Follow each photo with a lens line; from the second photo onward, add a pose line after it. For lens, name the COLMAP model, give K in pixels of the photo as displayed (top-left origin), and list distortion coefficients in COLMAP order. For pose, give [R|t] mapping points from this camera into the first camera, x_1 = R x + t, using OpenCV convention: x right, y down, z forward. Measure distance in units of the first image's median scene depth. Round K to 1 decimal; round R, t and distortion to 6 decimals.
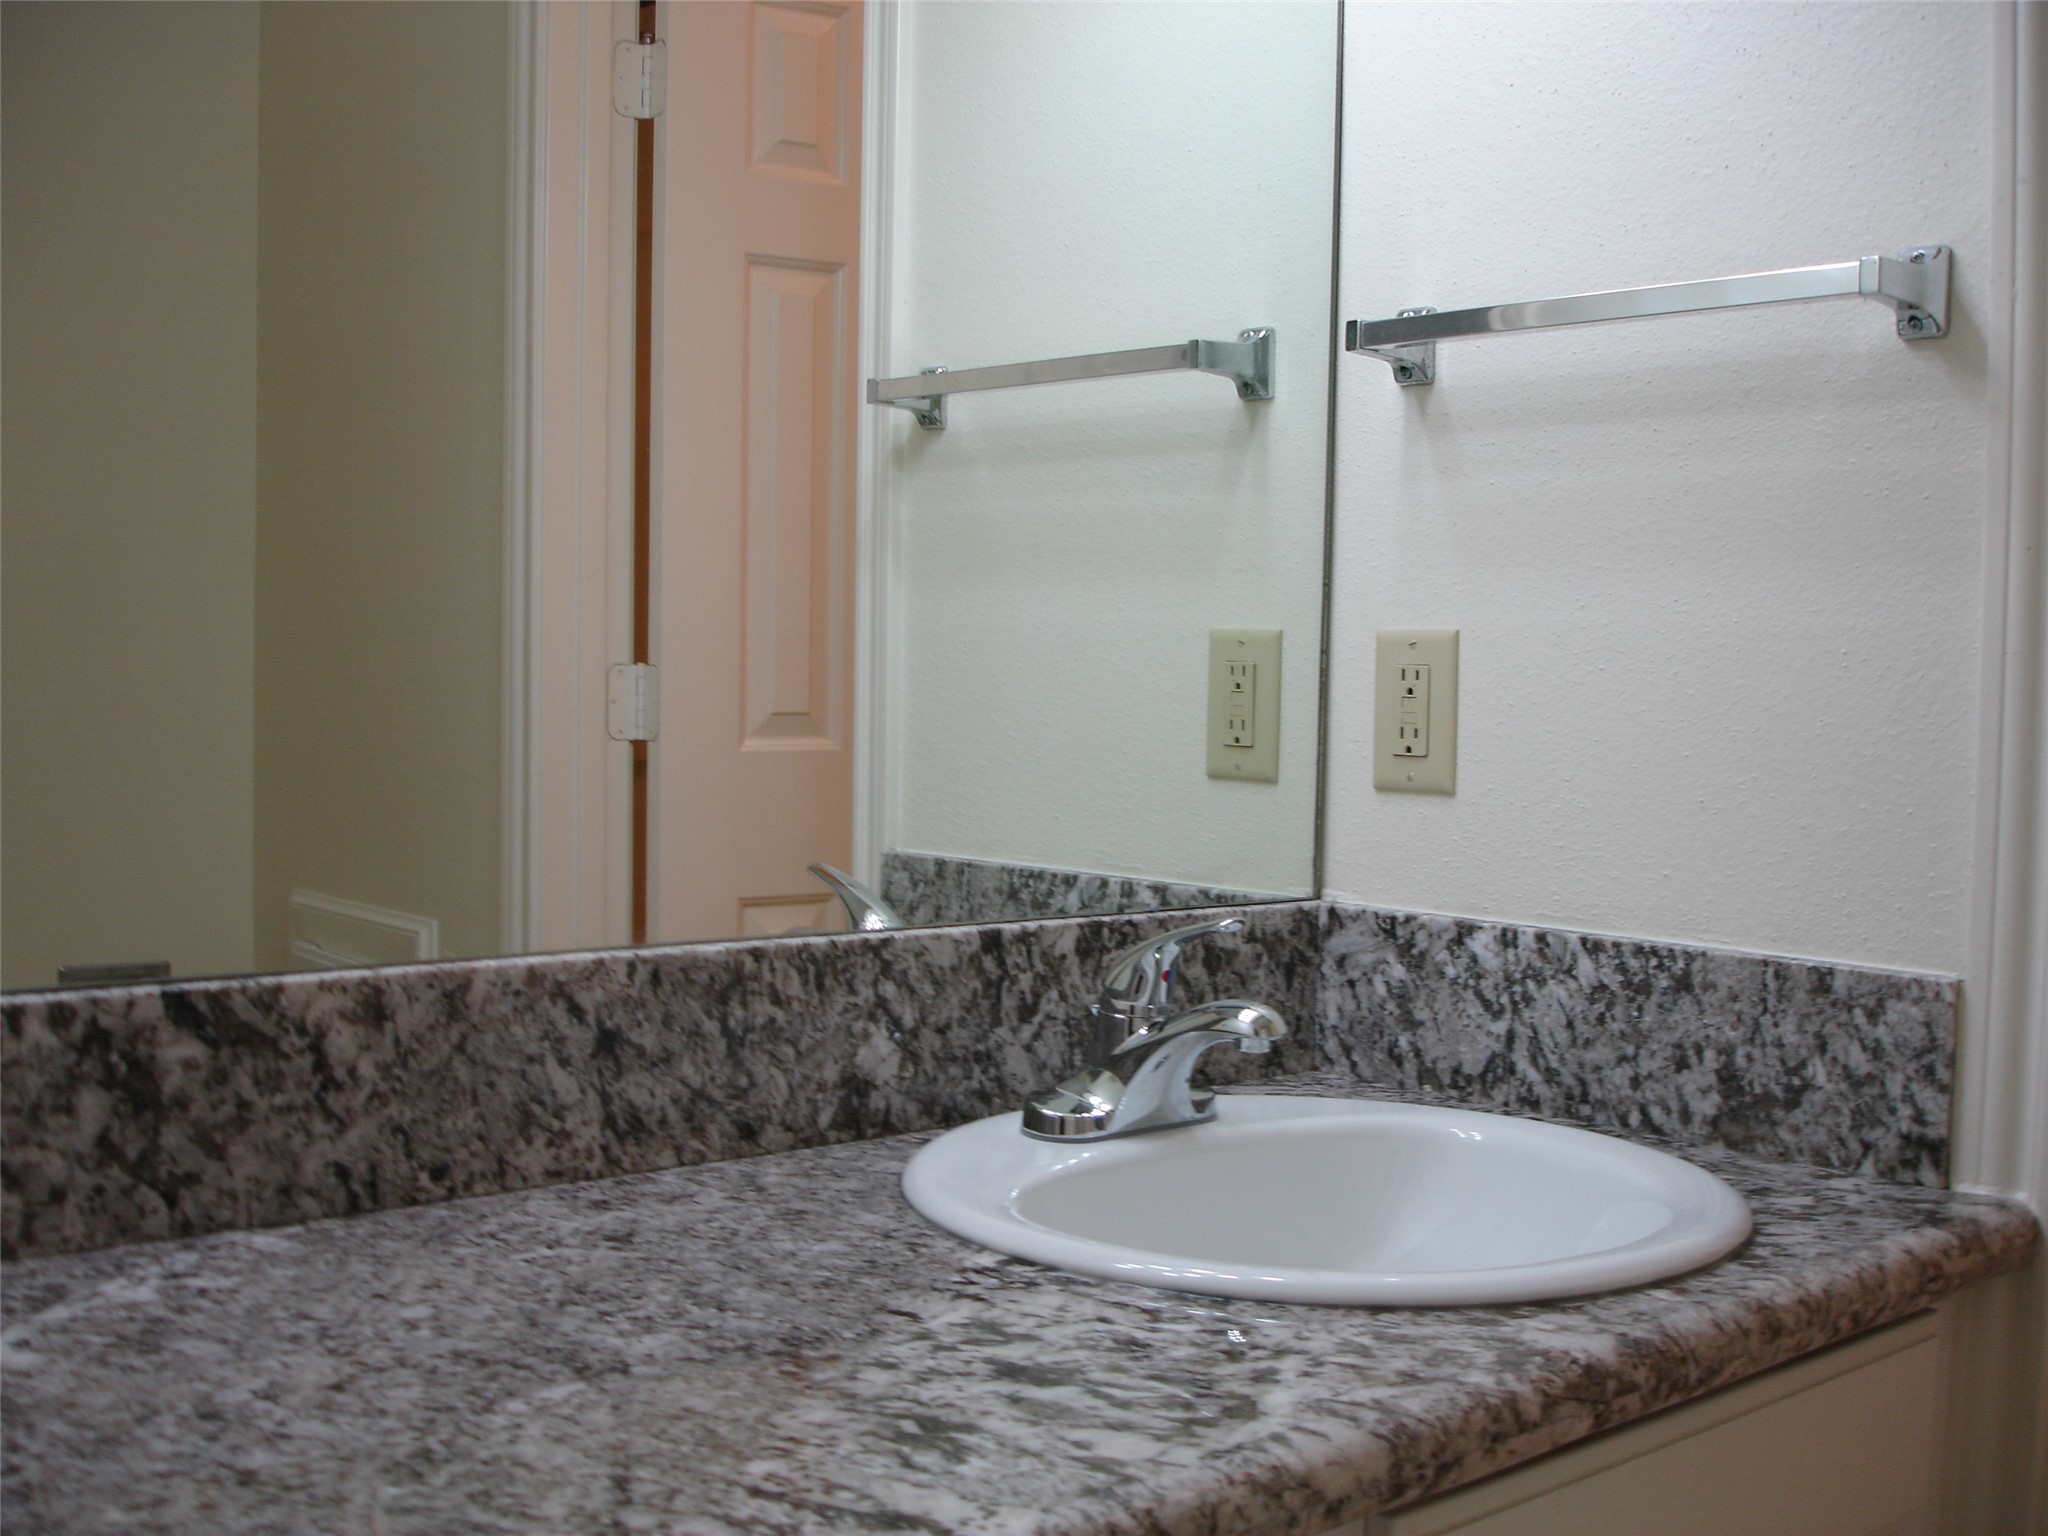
lens RADIAL K [[2373.6, 0, 1024.3], [0, 2373.6, 773.3], [0, 0, 1]] dist [-0.091473, 0.000000]
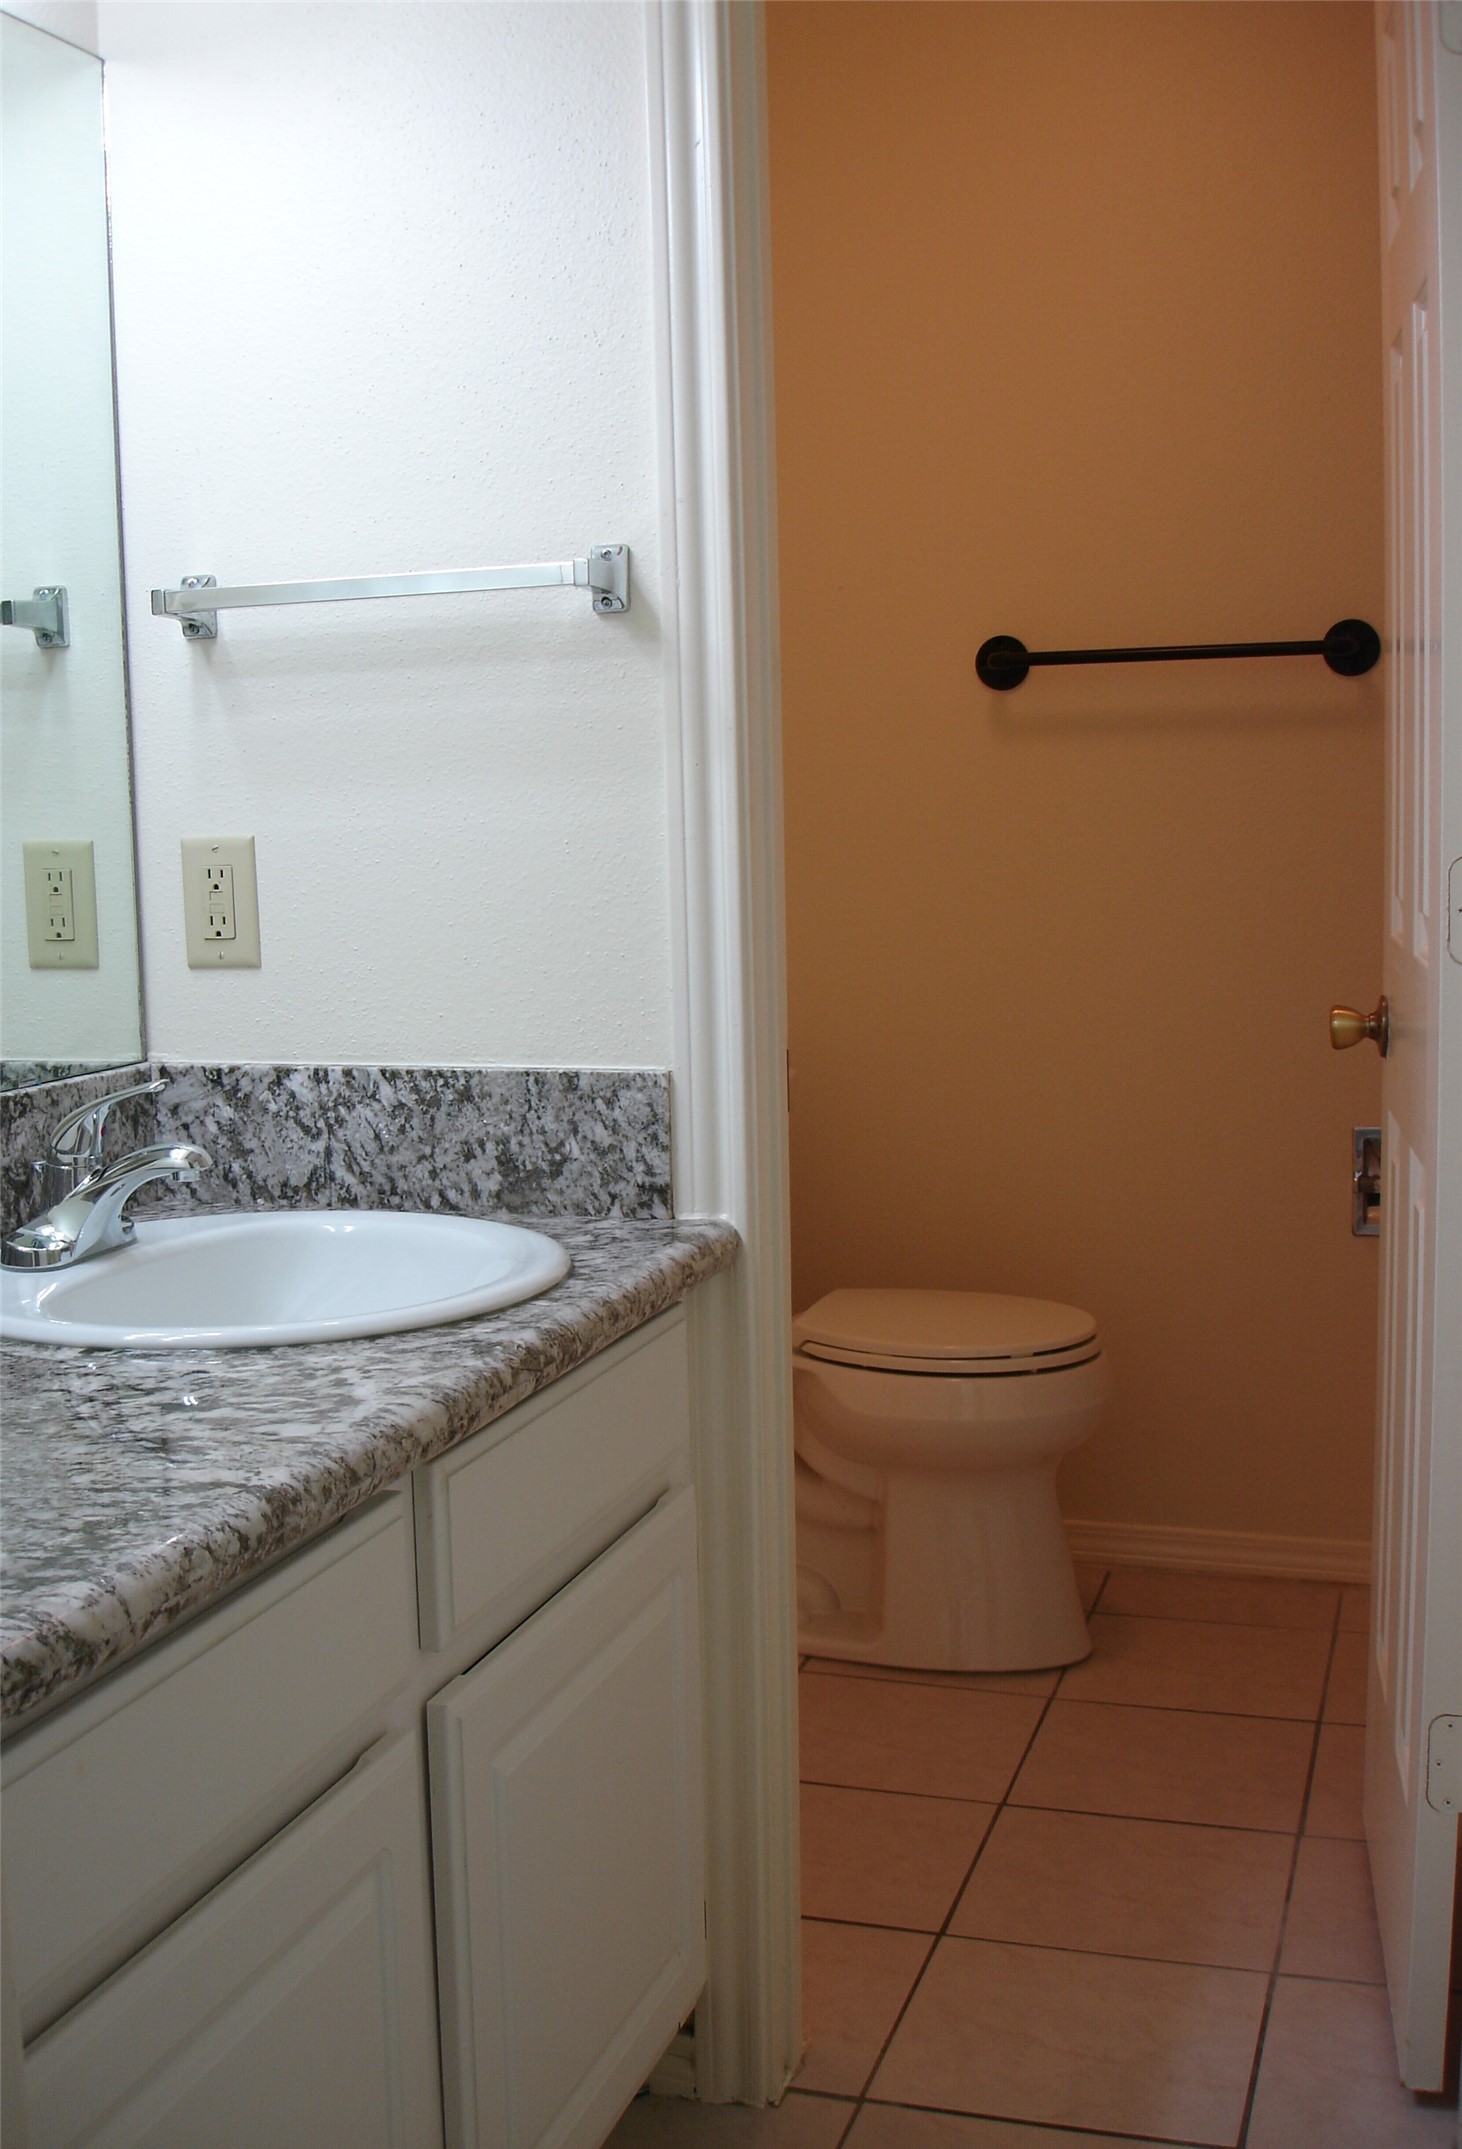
lens RADIAL K [[2424.6, 0, 729.9], [0, 2424.6, 1073.3], [0, 0, 1]] dist [-0.018325, 0.000000]
pose [[0.870625, -0.104076, 0.480813, -0.263599], [0.071321, 0.993743, 0.085960, -0.032453], [-0.486750, -0.040547, 0.872600, -0.287341]]
